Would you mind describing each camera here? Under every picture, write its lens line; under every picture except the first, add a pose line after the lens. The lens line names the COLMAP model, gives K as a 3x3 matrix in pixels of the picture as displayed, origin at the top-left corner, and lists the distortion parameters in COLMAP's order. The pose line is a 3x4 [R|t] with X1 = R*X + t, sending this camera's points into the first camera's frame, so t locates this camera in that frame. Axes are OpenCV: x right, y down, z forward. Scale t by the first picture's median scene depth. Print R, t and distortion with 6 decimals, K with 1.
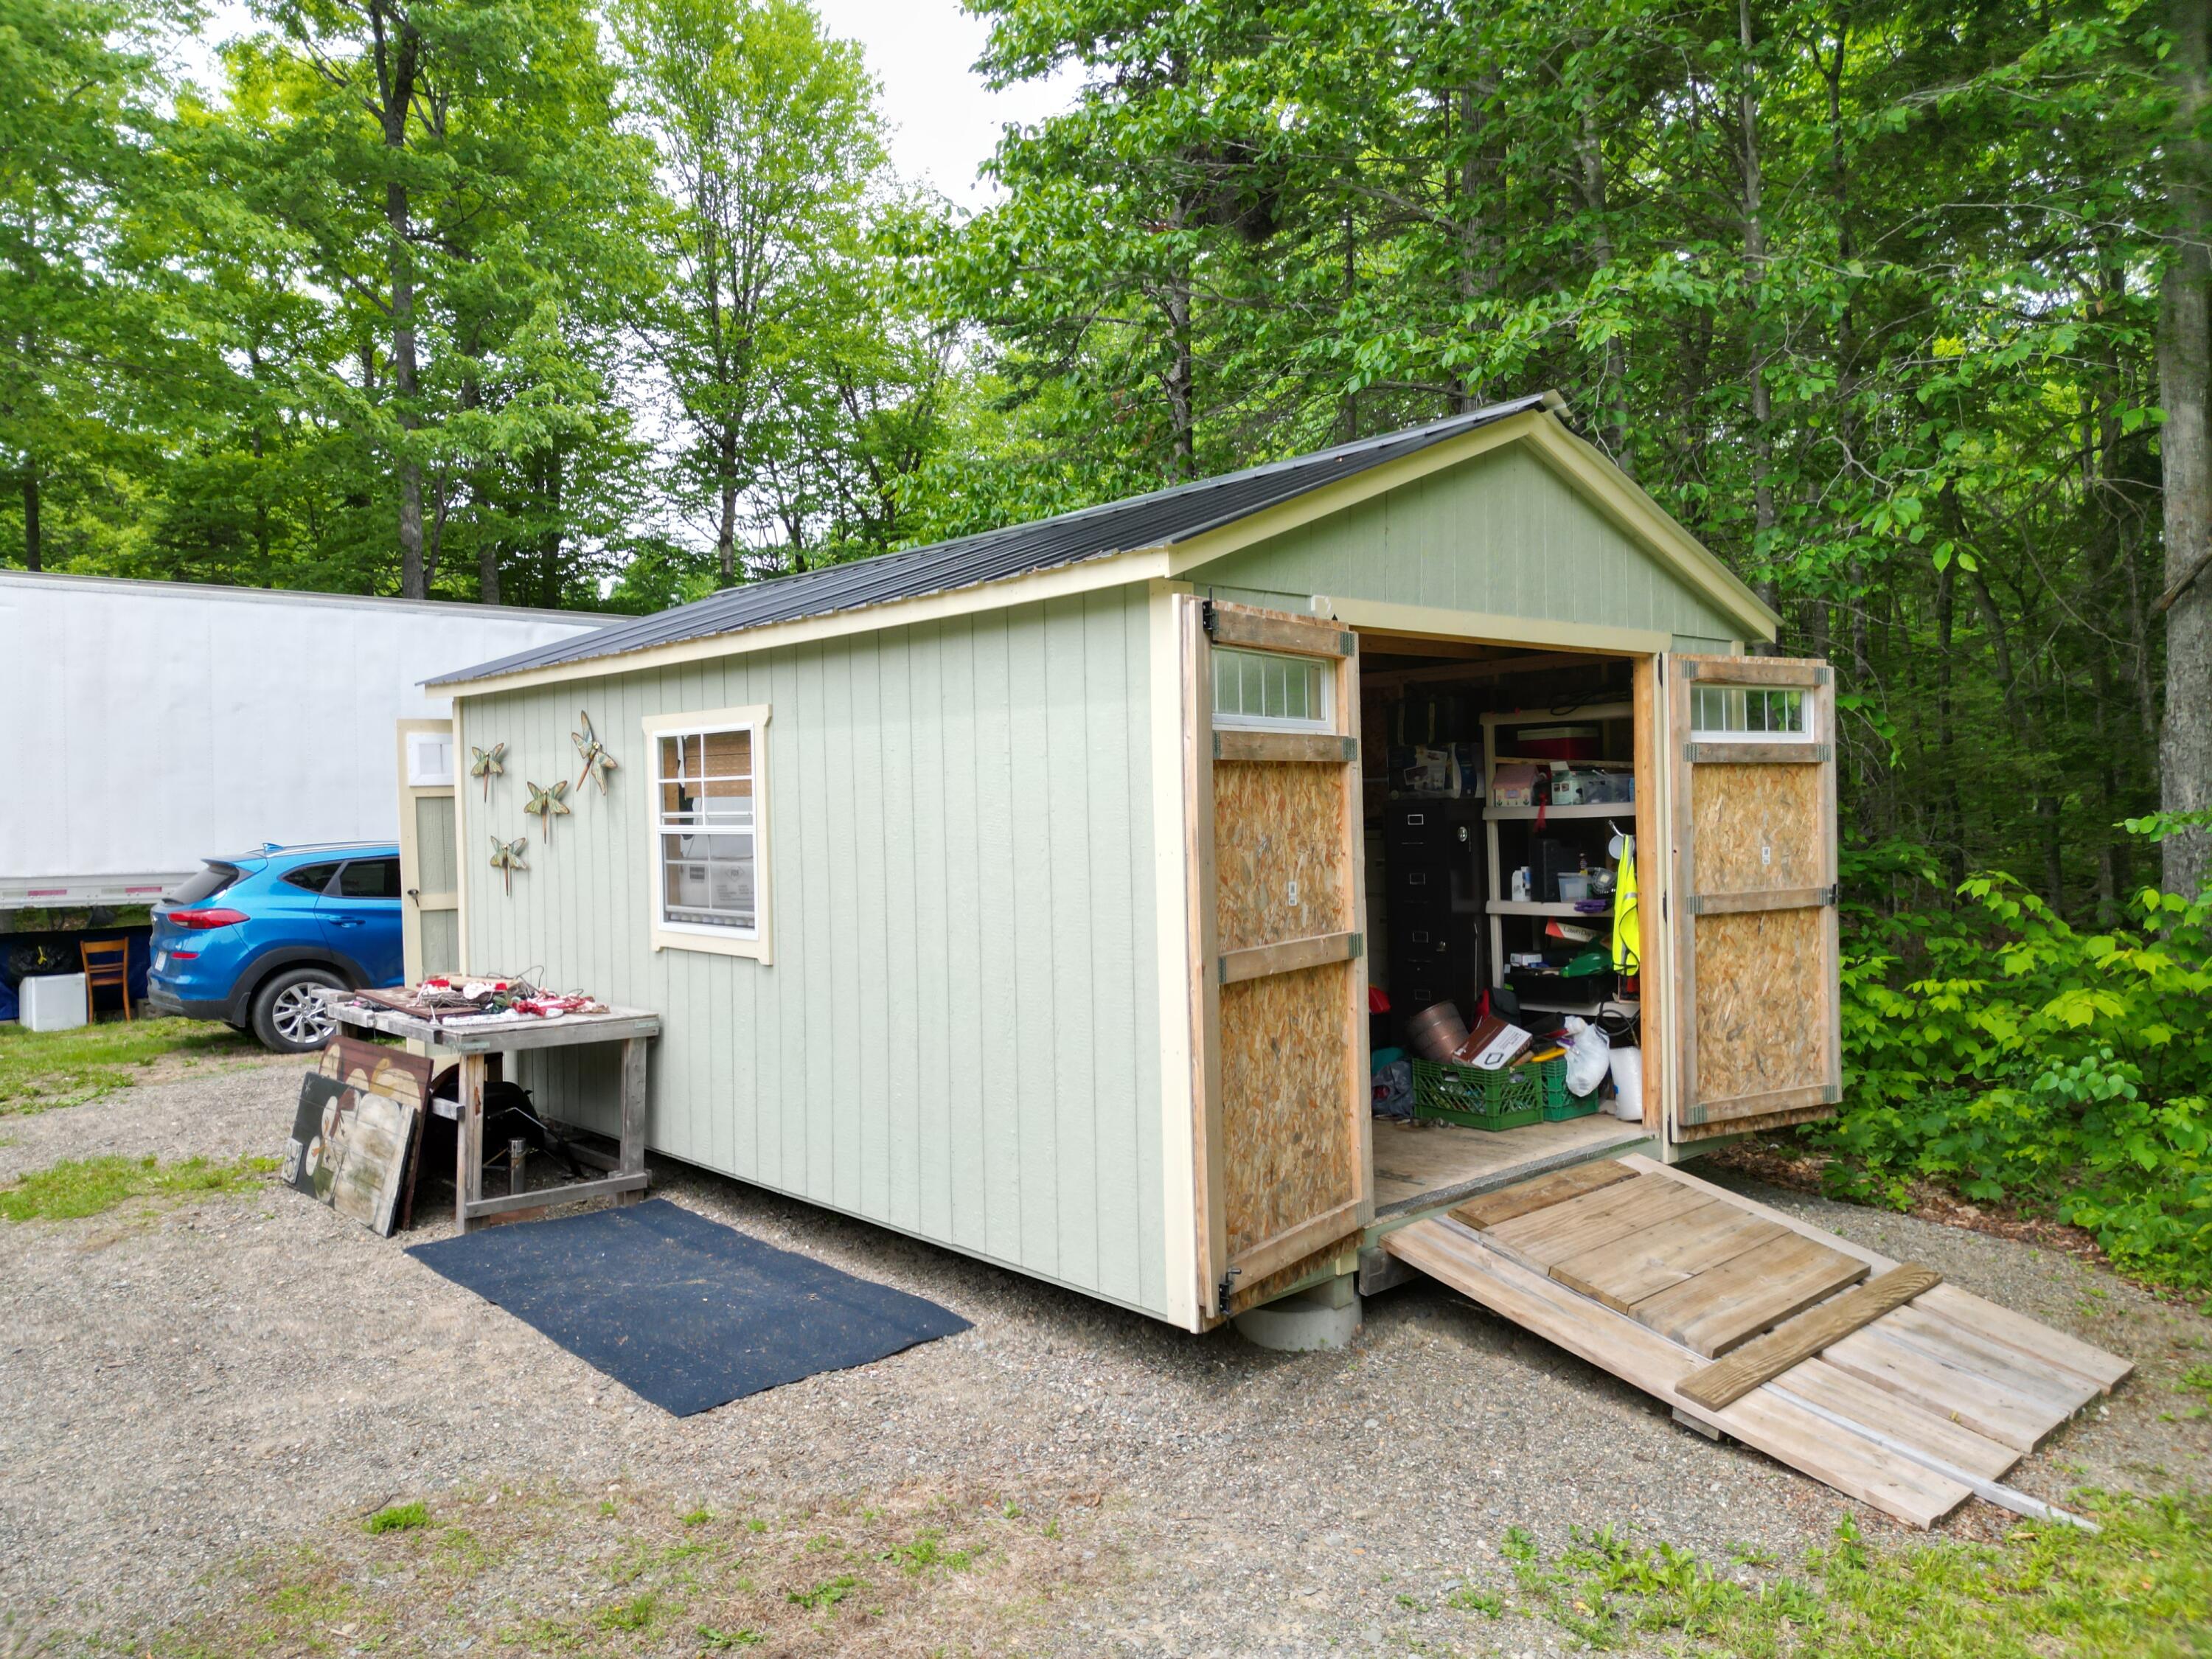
lens RADIAL K [[1549.1, 0, 1106.0], [0, 1549.1, 829.5], [0, 0, 1]] dist [0.090148, -0.075323]
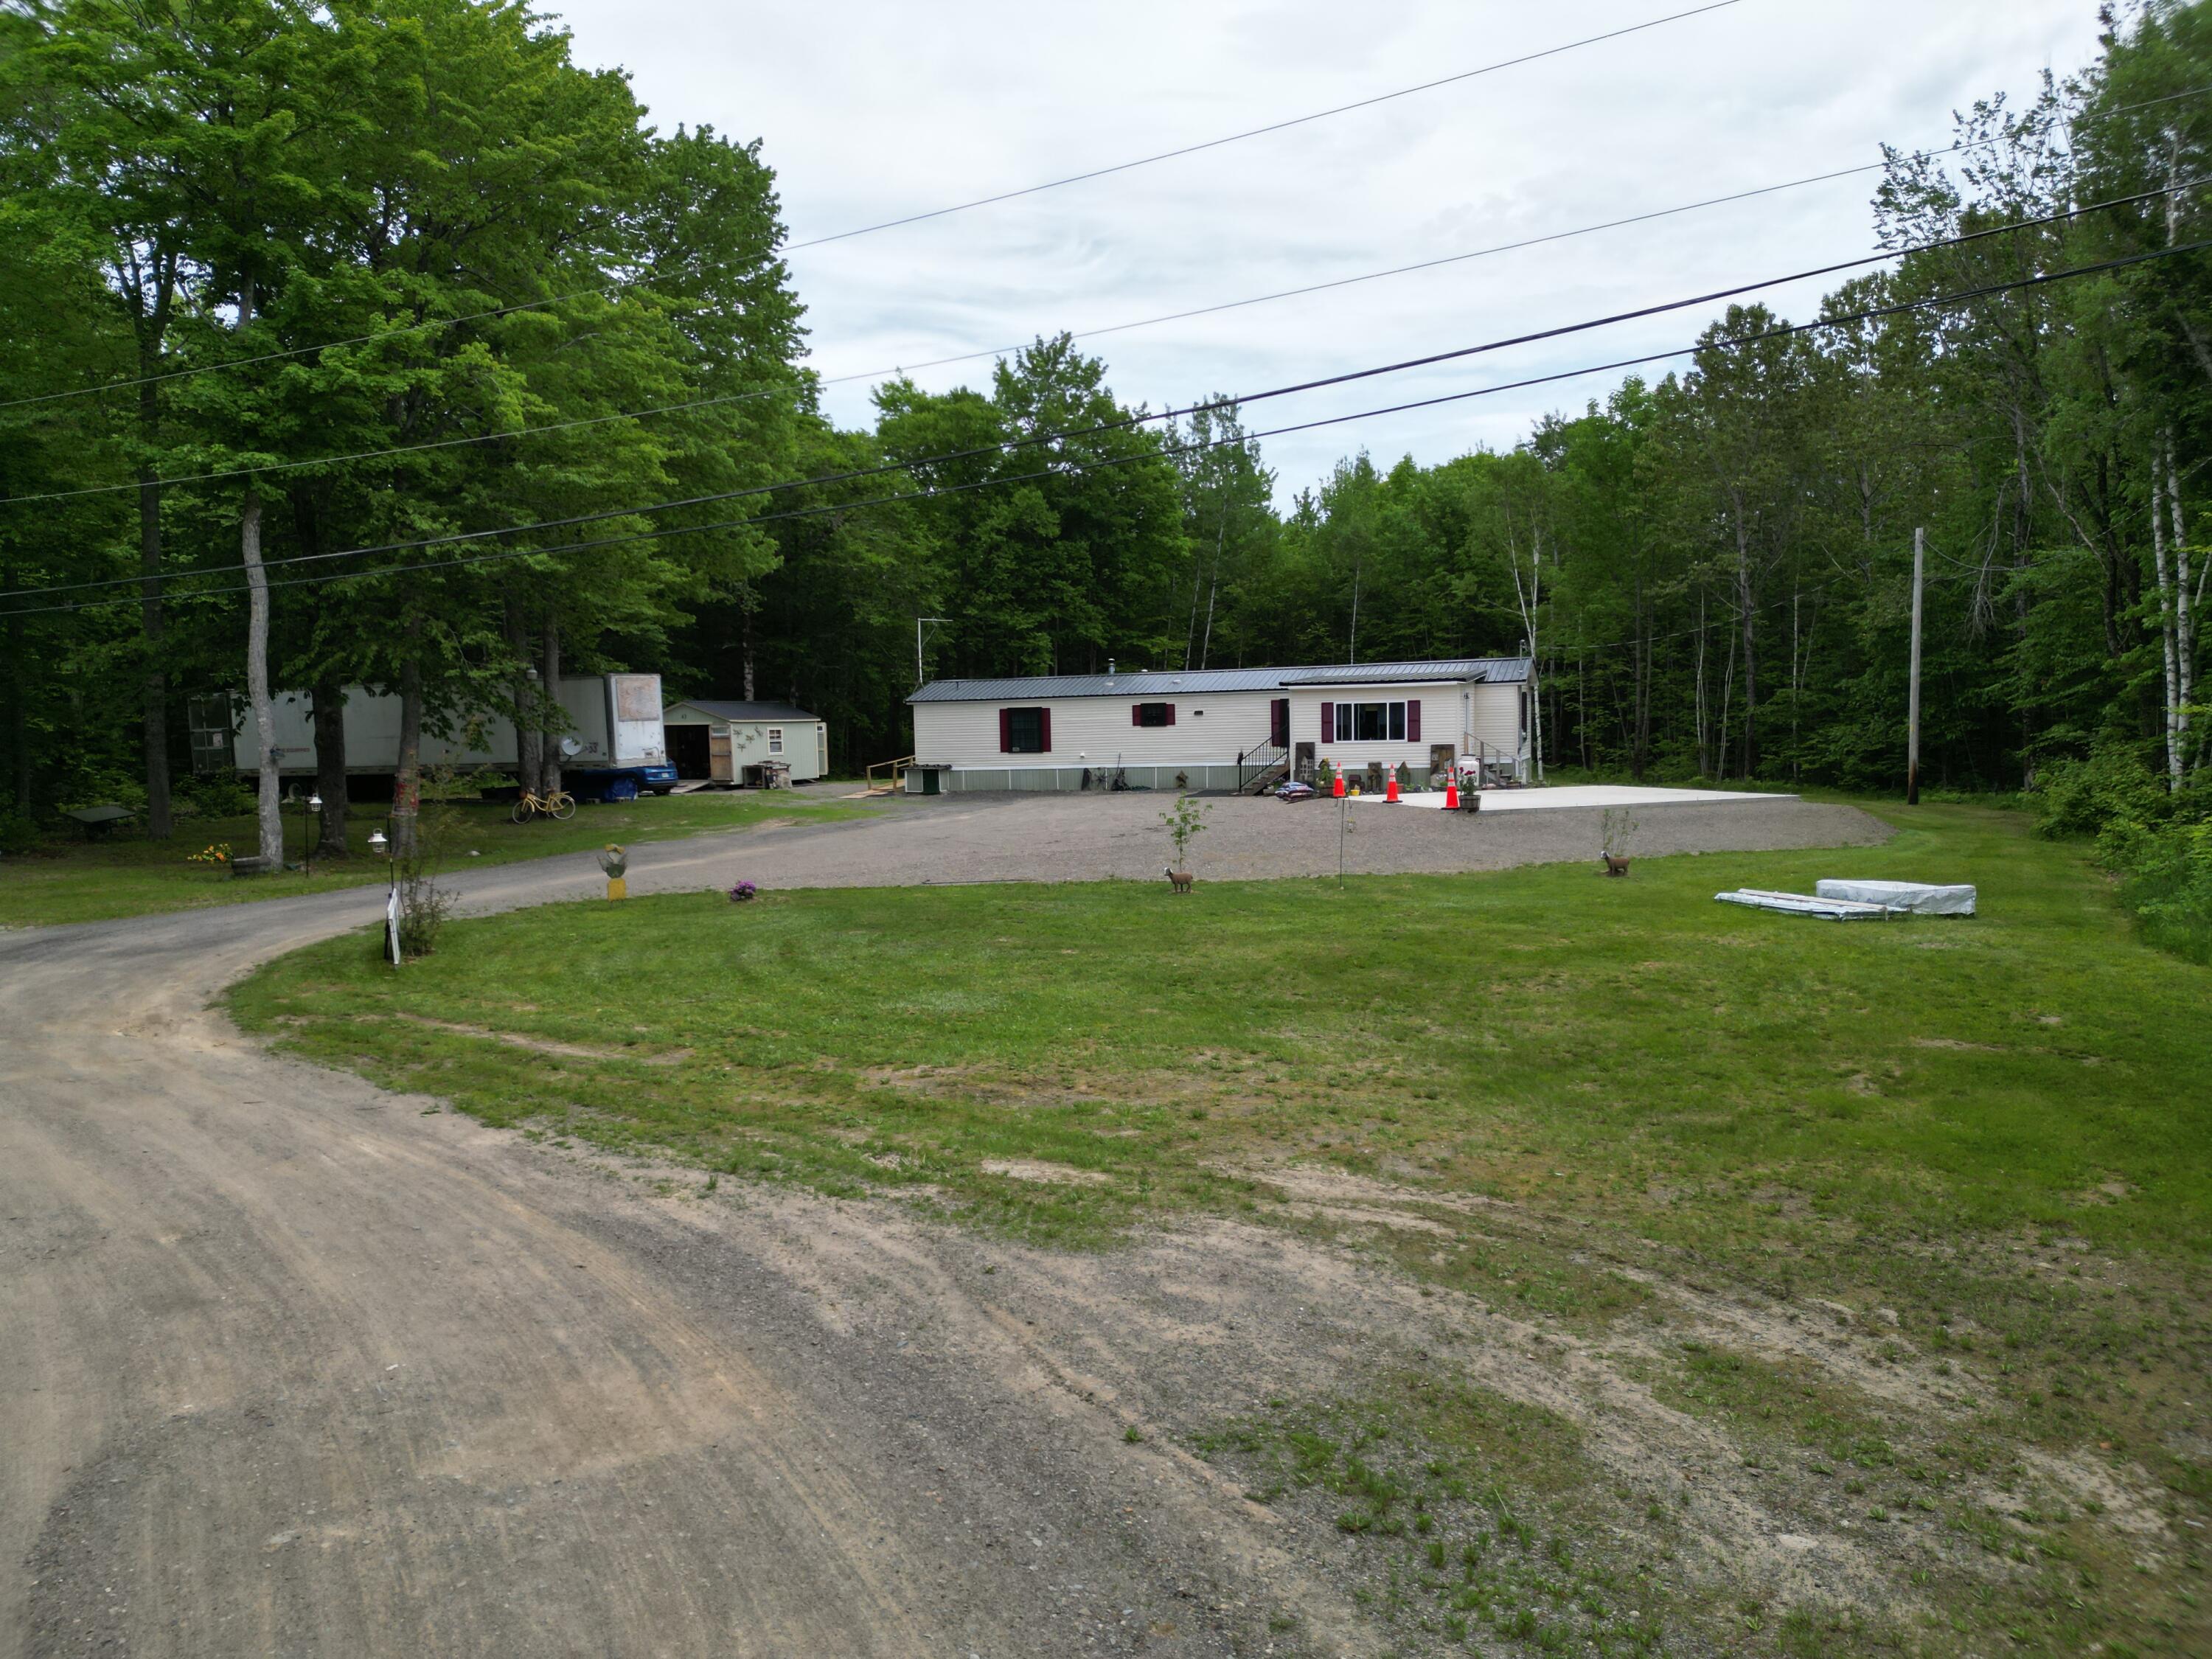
lens RADIAL K [[1540.9, 0, 1114.7], [0, 1540.9, 843.4], [0, 0, 1]] dist [0.095012, -0.101198]
pose [[-0.454541, -0.045809, 0.889547, -8.488084], [0.044634, 0.996251, 0.074111, 0.013894], [-0.889607, 0.073390, -0.450792, 3.131928]]
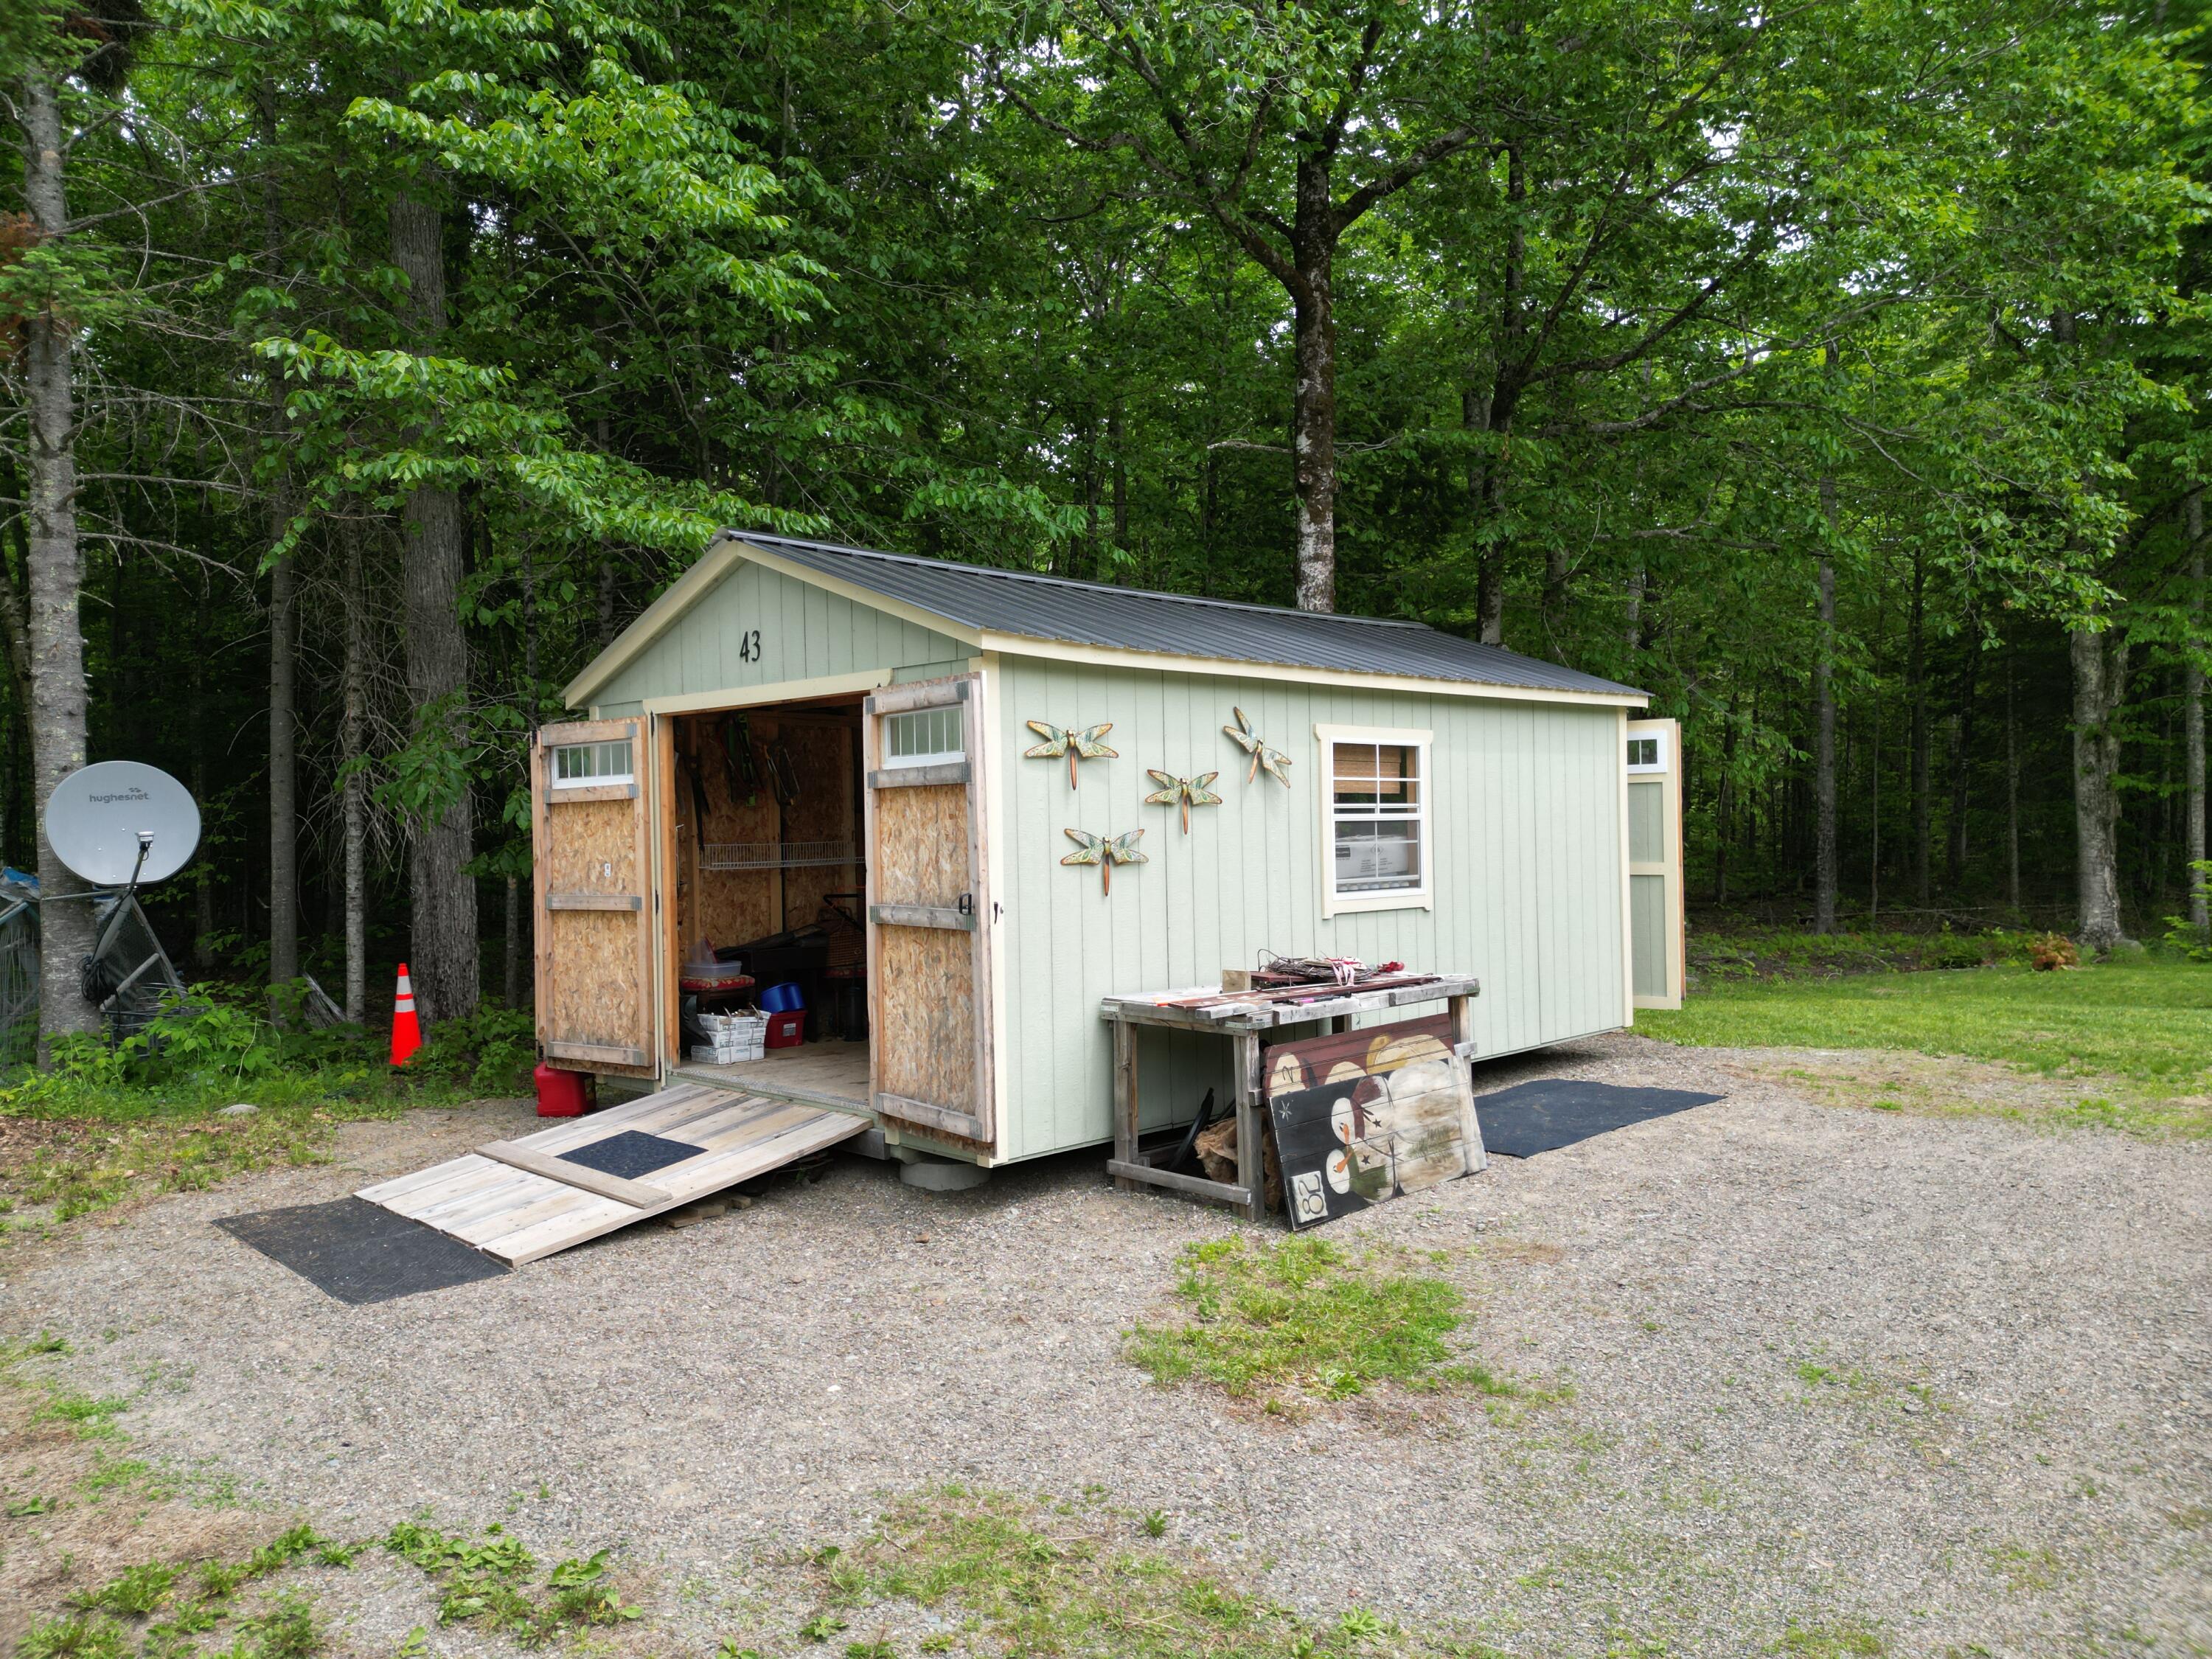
lens RADIAL K [[1549.1, 0, 1106.0], [0, 1549.1, 829.5], [0, 0, 1]] dist [0.090148, -0.075323]
pose [[-0.031852, 0.017997, 0.999331, -1.505964], [0.039523, 0.999079, -0.016732, 0.022434], [-0.998711, 0.038963, -0.032534, 1.229541]]
